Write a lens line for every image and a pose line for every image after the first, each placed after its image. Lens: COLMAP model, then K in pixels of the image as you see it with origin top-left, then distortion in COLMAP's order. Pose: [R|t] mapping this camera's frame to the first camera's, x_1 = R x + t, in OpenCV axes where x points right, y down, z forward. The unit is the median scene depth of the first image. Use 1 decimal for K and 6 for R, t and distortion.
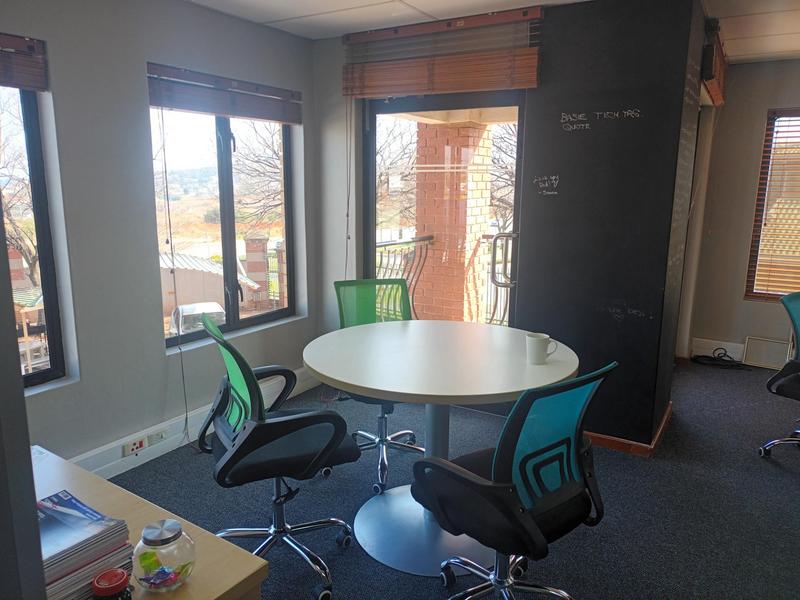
lens RADIAL K [[594.1, 0, 400.1], [0, 594.1, 300.9], [0, 0, 1]] dist [-0.003701, 0.002936]
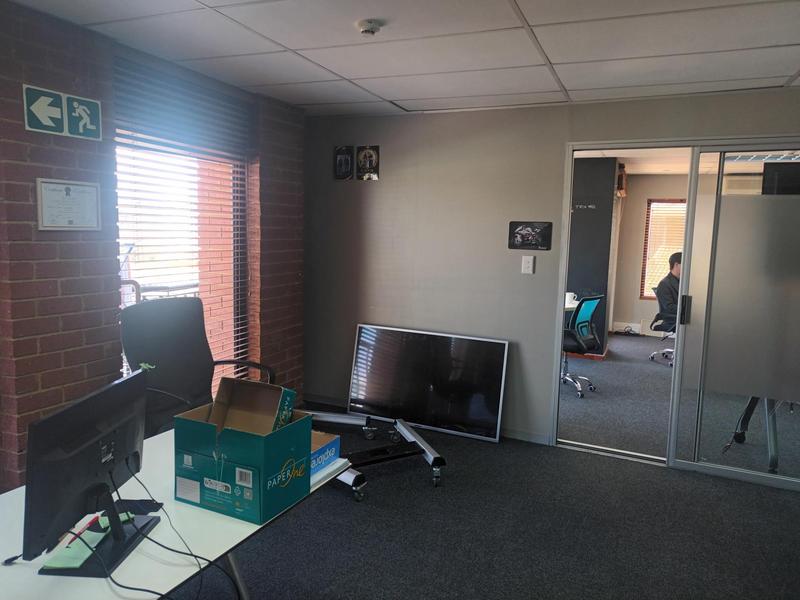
lens RADIAL K [[594.1, 0, 399.1], [0, 594.1, 300.0], [0, 0, 1]] dist [-0.003701, 0.002936]
pose [[0.989637, 0.002298, 0.143572, -0.420407], [0.007905, 0.997484, -0.070455, 0.124882], [-0.143373, 0.070860, 0.987129, -0.706745]]
